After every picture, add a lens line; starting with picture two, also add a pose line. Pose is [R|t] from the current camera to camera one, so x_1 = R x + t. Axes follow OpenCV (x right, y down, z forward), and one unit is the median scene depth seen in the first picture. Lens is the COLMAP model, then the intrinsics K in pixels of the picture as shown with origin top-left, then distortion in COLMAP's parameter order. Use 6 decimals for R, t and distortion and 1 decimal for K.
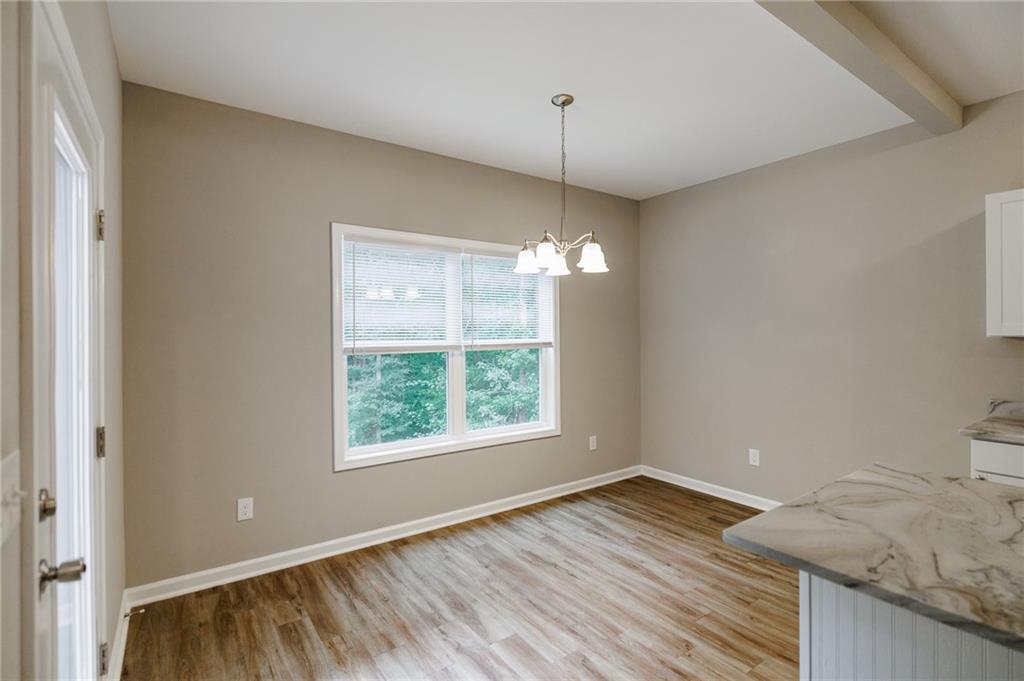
lens RADIAL K [[483.6, 0, 513.8], [0, 483.6, 335.5], [0, 0, 1]] dist [-0.003959, -0.000634]
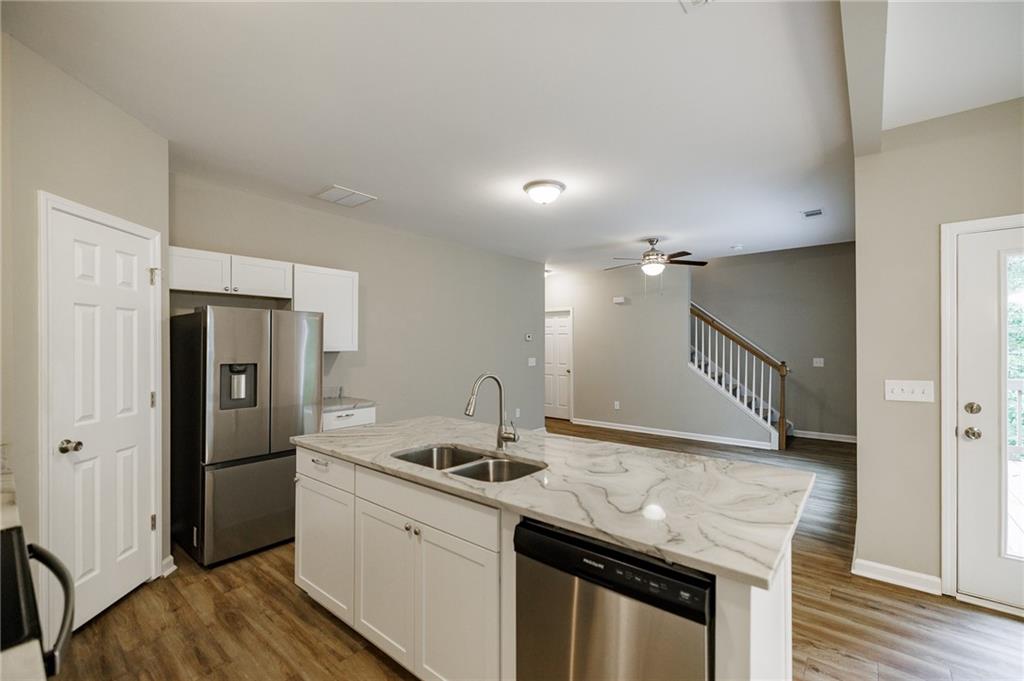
lens RADIAL K [[432.2, 0, 513.5], [0, 432.2, 344.8], [0, 0, 1]] dist [-0.002018, -0.000251]
pose [[-0.965757, 0.006084, -0.259377, 0.684819], [0.006026, 0.999981, 0.001021, -0.012511], [0.259378, -0.000577, -0.965776, 0.821055]]
